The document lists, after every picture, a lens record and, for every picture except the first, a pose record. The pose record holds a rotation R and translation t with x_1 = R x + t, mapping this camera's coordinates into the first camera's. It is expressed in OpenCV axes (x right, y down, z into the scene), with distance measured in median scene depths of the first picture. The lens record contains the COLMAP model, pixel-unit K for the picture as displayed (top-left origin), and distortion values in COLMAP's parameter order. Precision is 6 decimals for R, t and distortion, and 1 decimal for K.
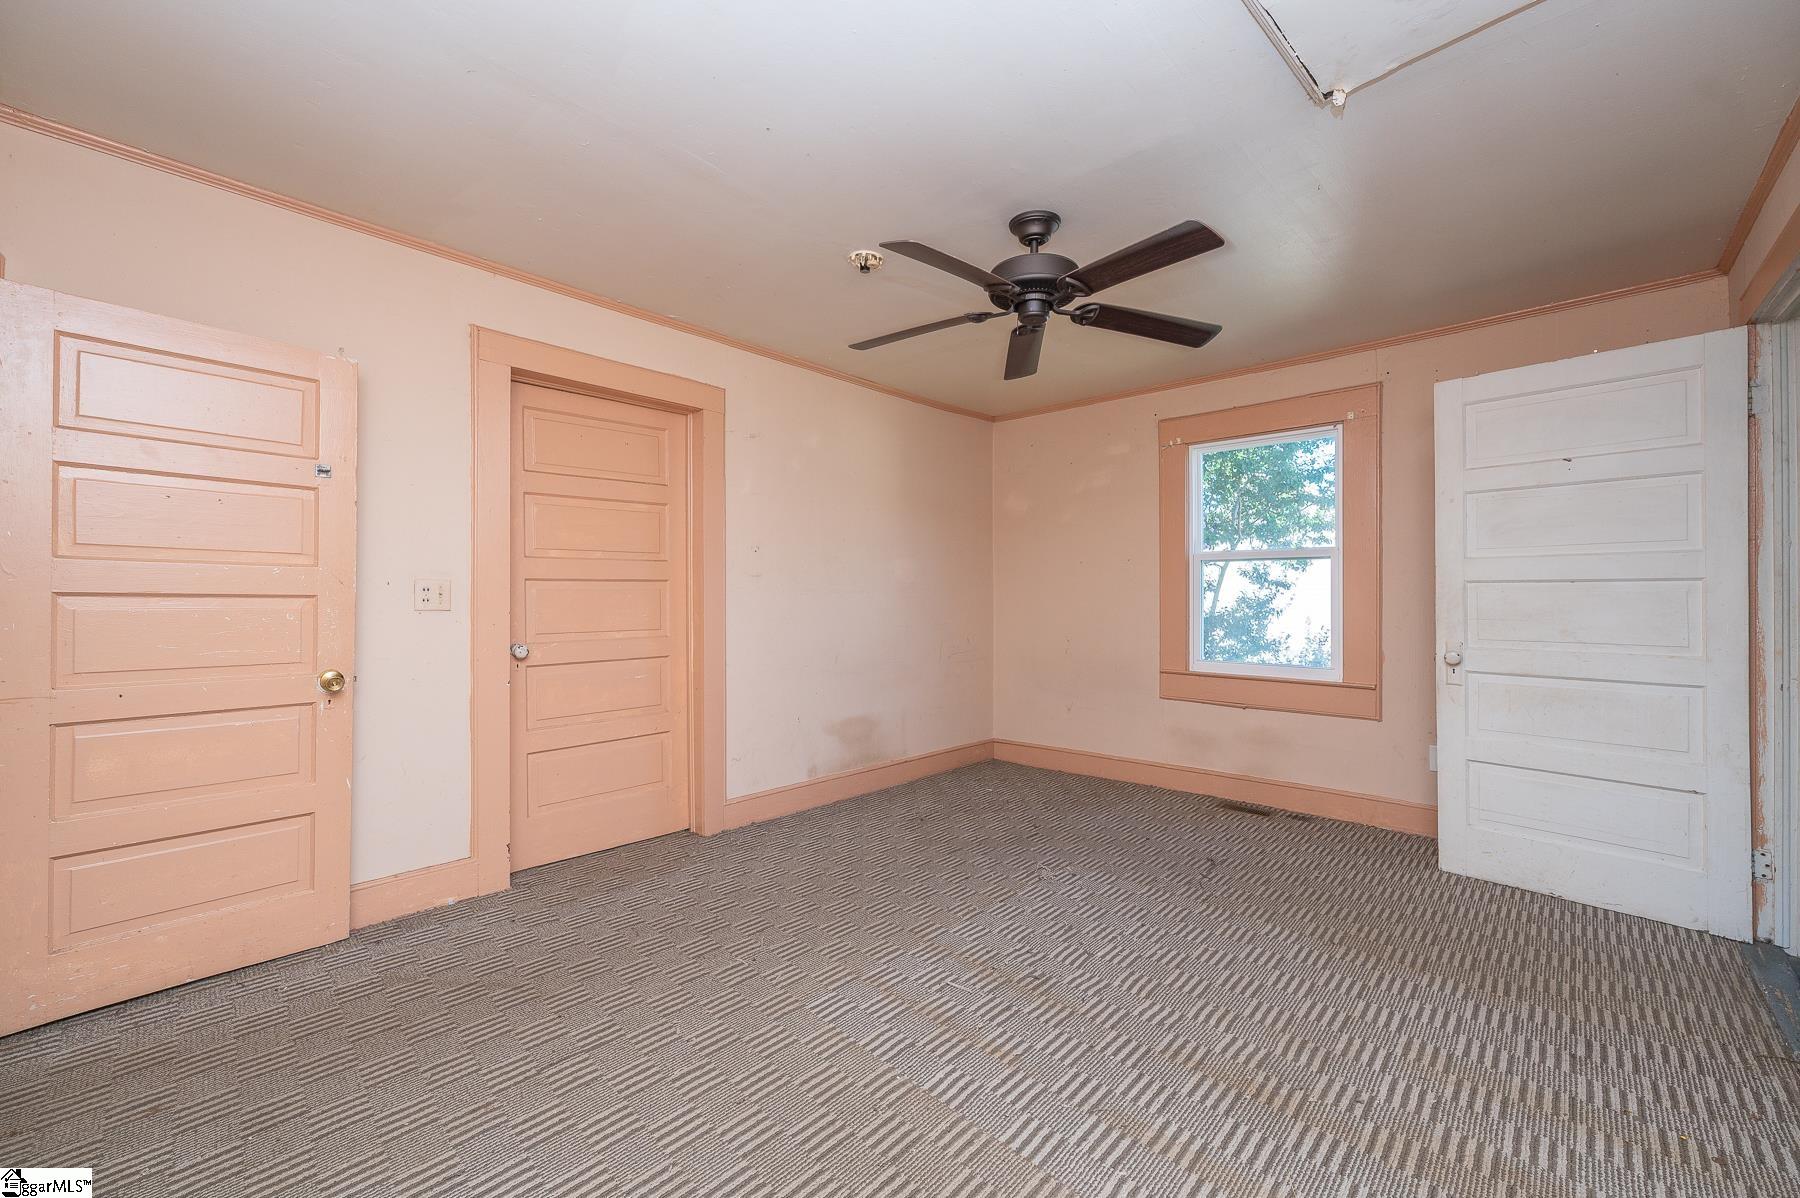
lens RADIAL K [[728.3, 0, 904.0], [0, 728.3, 592.6], [0, 0, 1]] dist [0.014538, -0.000202]
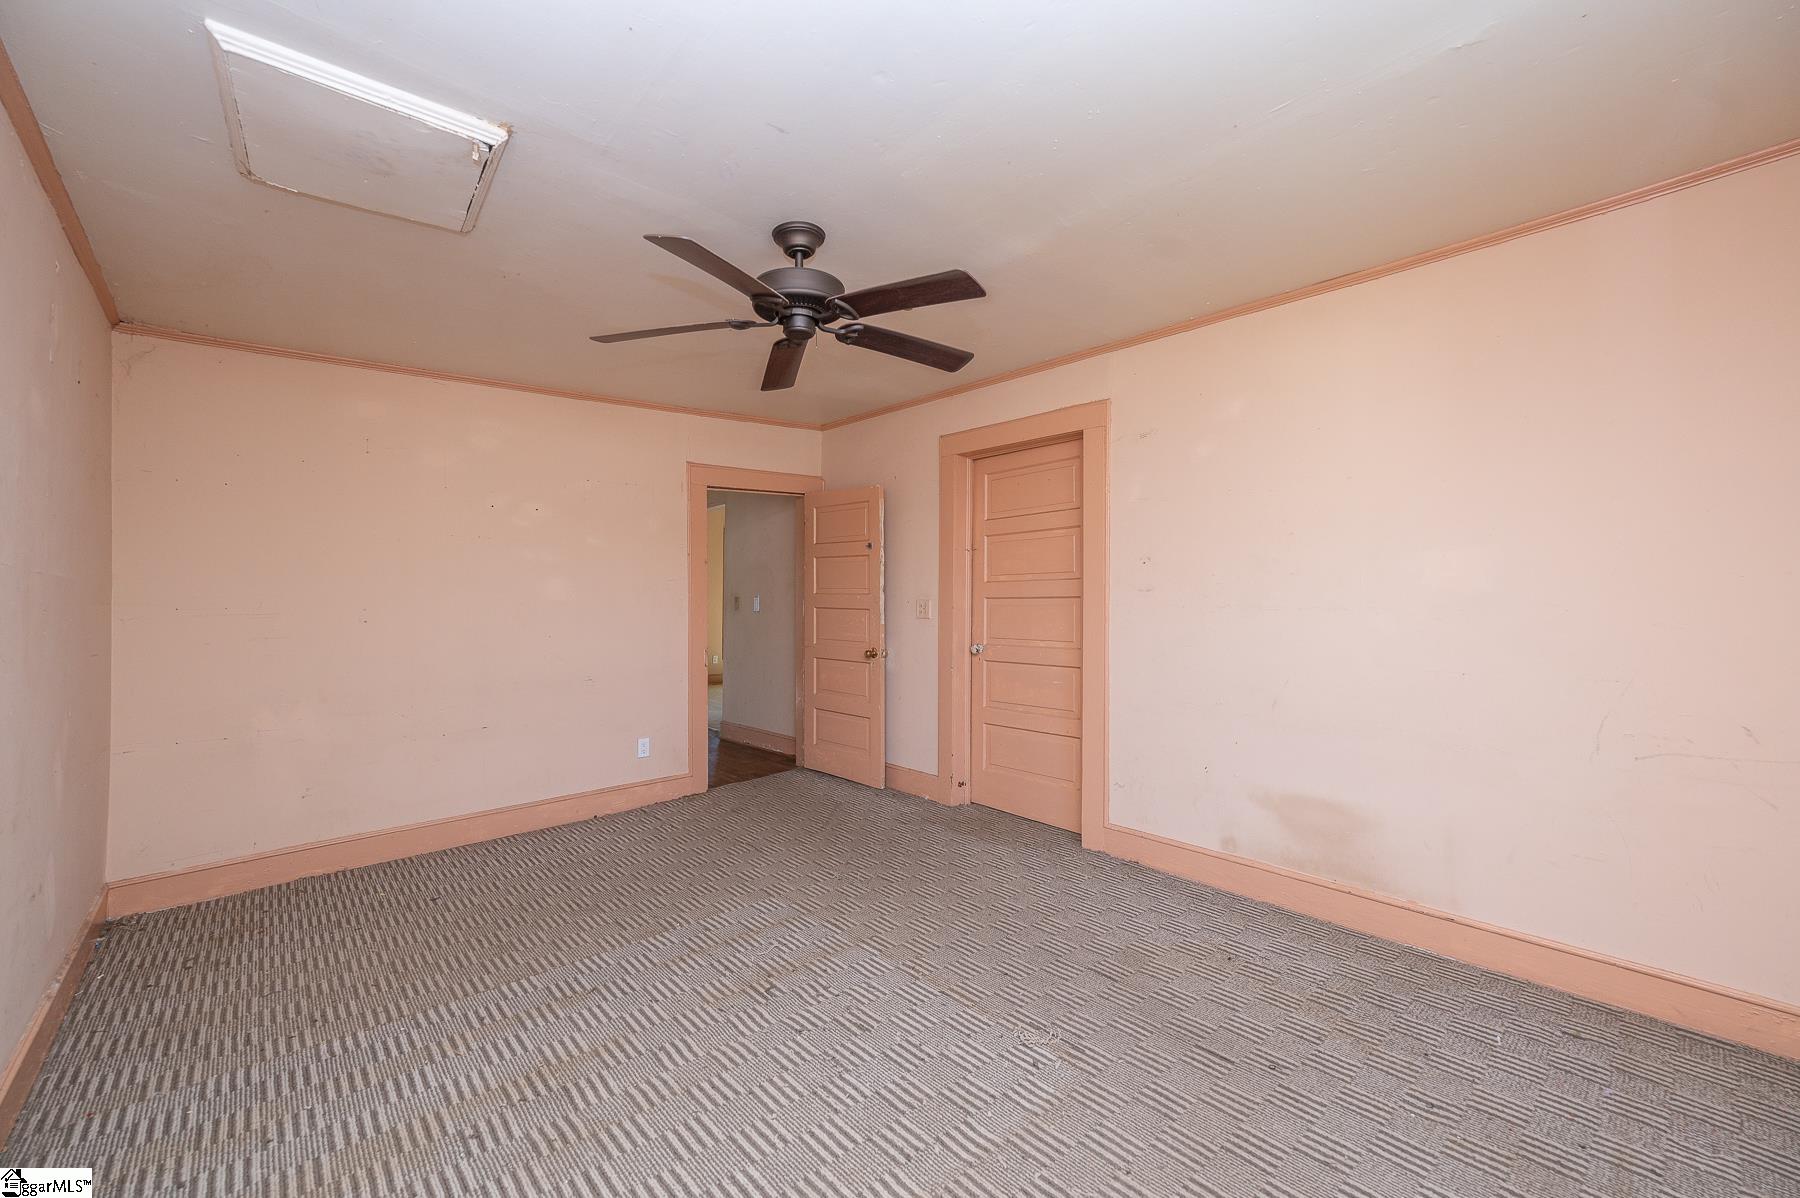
lens RADIAL K [[738.9, 0, 897.7], [0, 738.9, 602.3], [0, 0, 1]] dist [-0.002938, -0.000254]
pose [[-0.101280, -0.002756, -0.994854, 1.434278], [0.001932, 0.999994, -0.002967, -0.011678], [0.994856, -0.002223, -0.101274, 1.552195]]
